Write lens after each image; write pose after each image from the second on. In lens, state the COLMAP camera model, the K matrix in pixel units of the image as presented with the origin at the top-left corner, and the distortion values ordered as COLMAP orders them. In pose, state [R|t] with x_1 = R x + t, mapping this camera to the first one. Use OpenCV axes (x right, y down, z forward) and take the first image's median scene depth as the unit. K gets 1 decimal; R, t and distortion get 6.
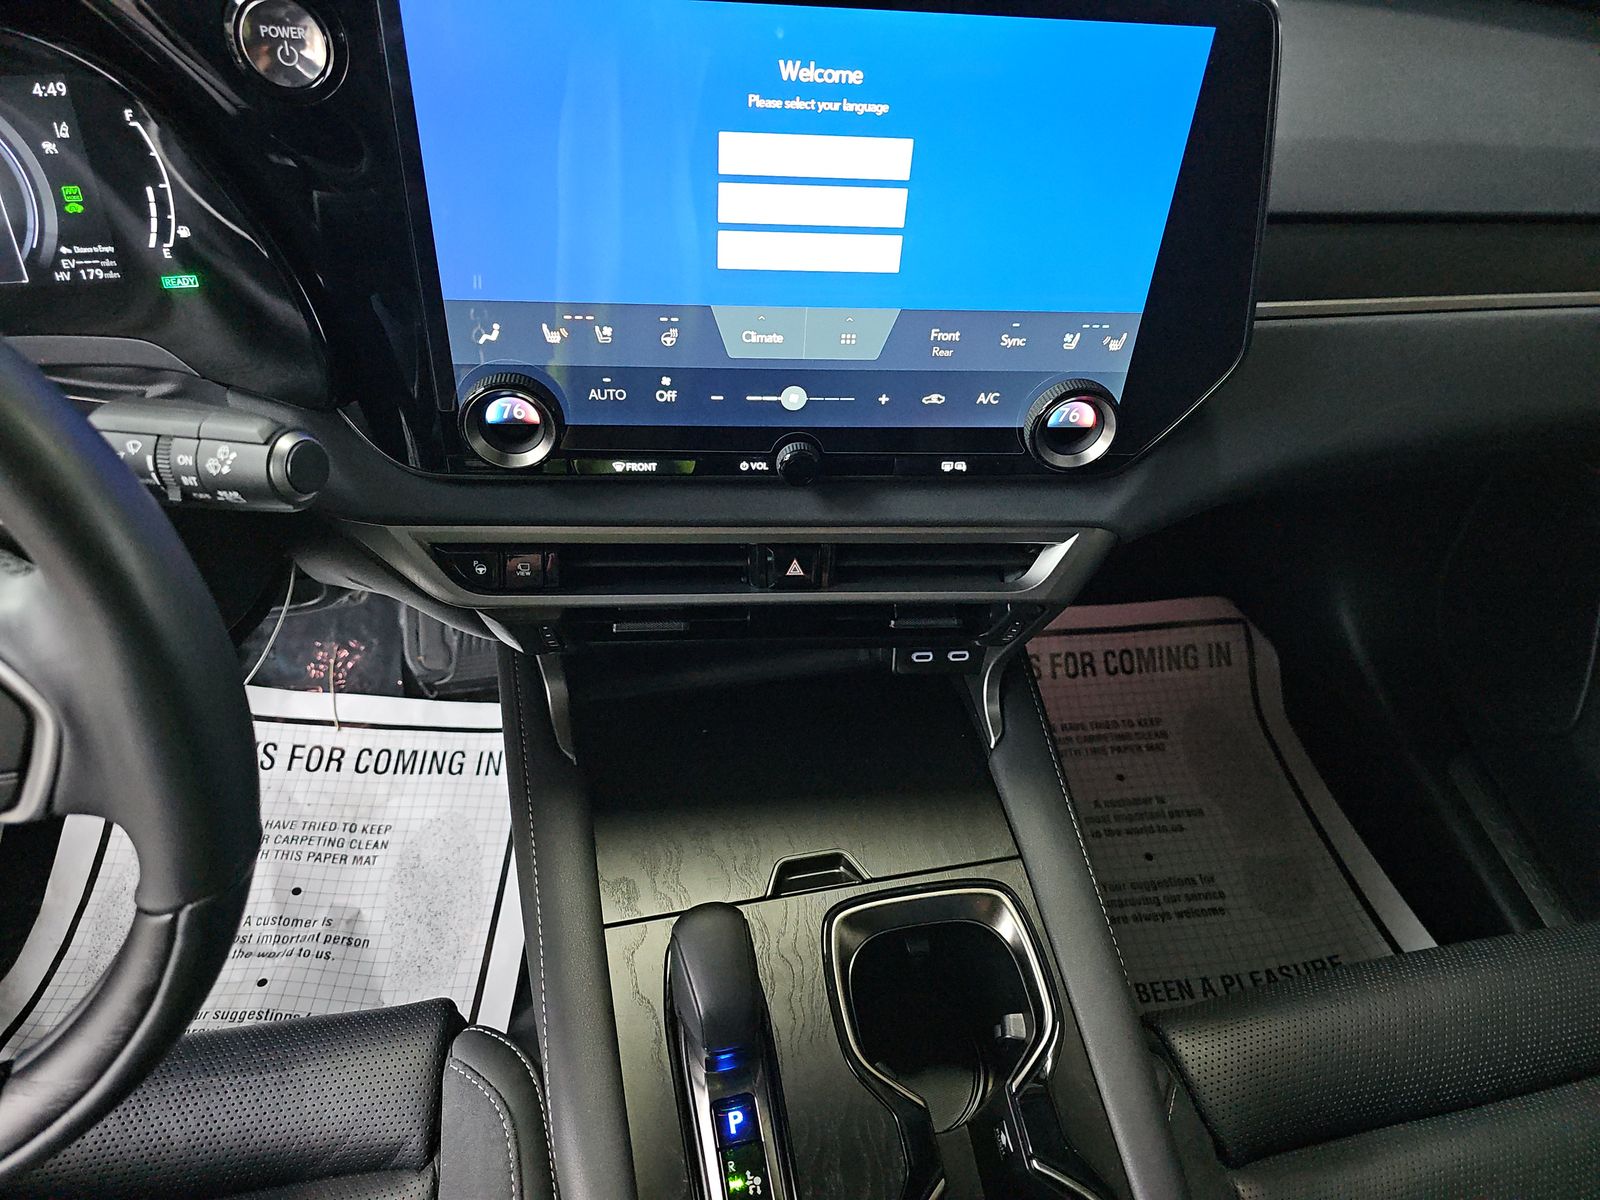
lens RADIAL K [[1036.8, 0, 781.9], [0, 1036.8, 559.9], [0, 0, 1]] dist [0.004684, -0.005585]
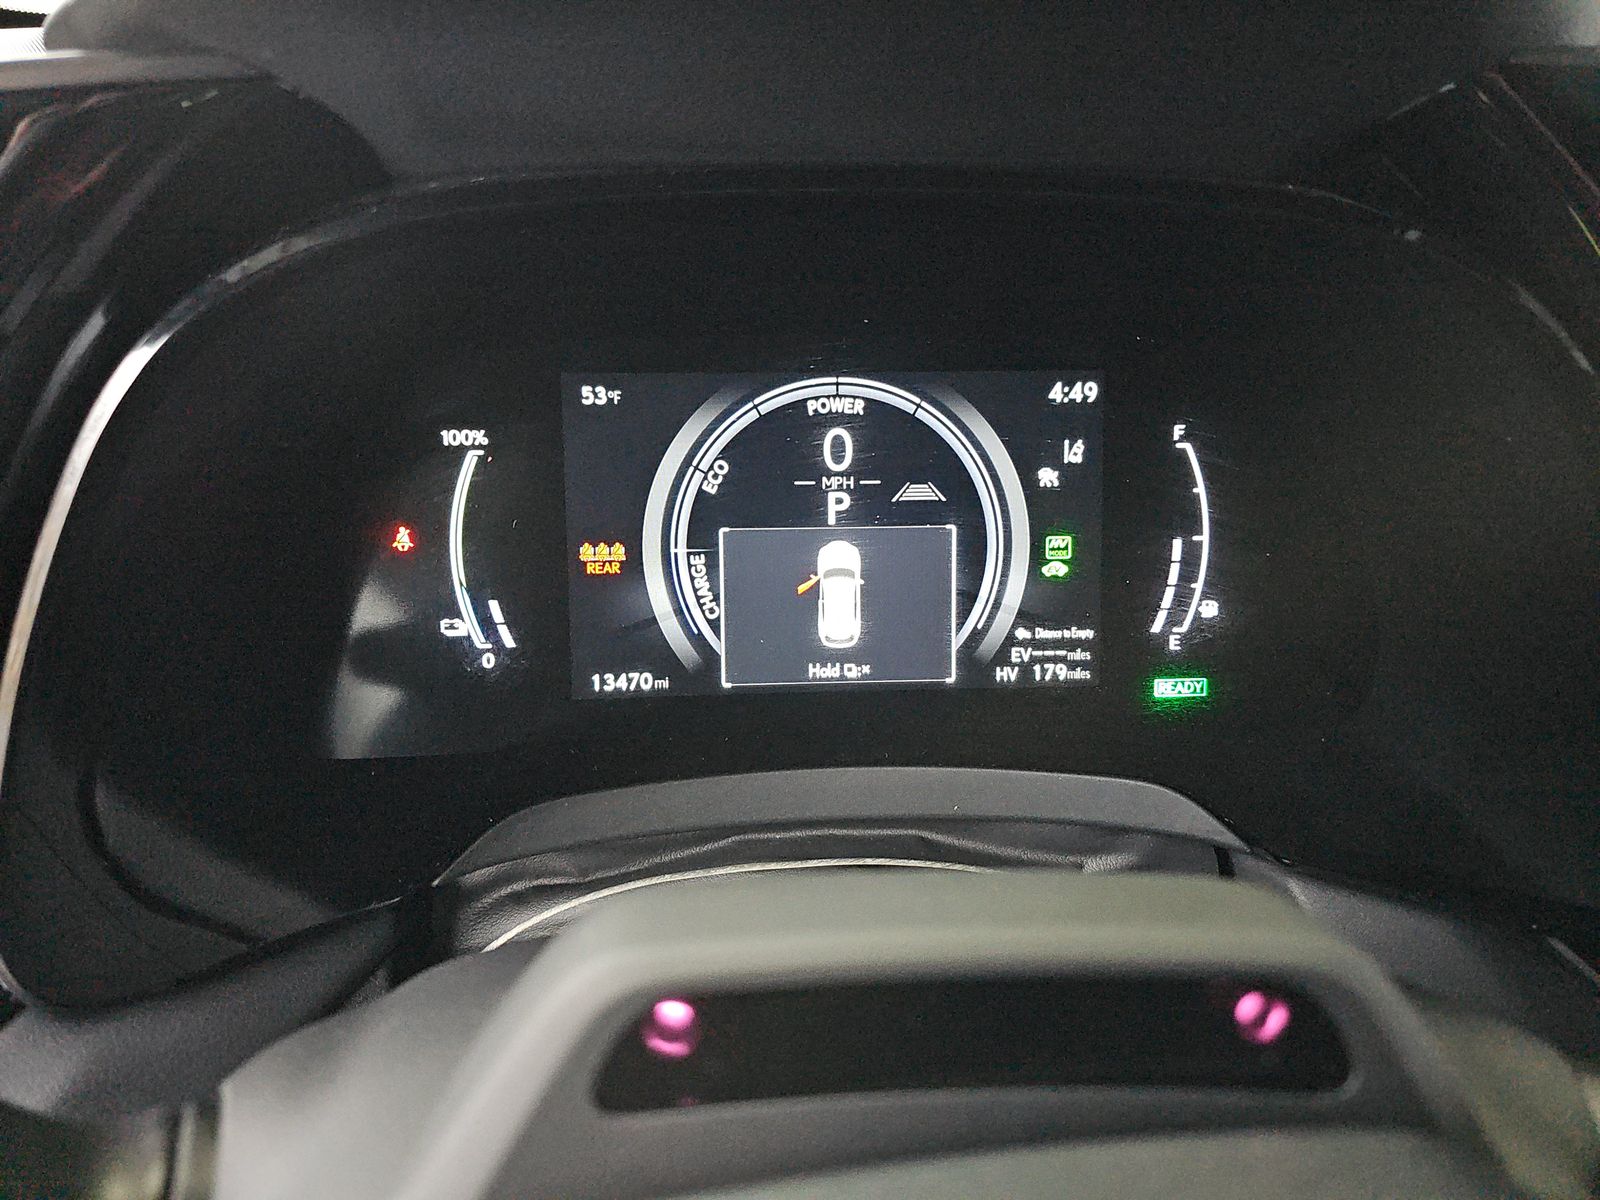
lens RADIAL K [[1036.8, 0, 795.6], [0, 1036.8, 600.4], [0, 0, 1]] dist [0.004684, -0.005585]
pose [[0.997155, 0.019634, -0.072781, -0.781231], [-0.043049, 0.940880, -0.335994, -0.104963], [0.061881, 0.338171, 0.939048, 0.408805]]
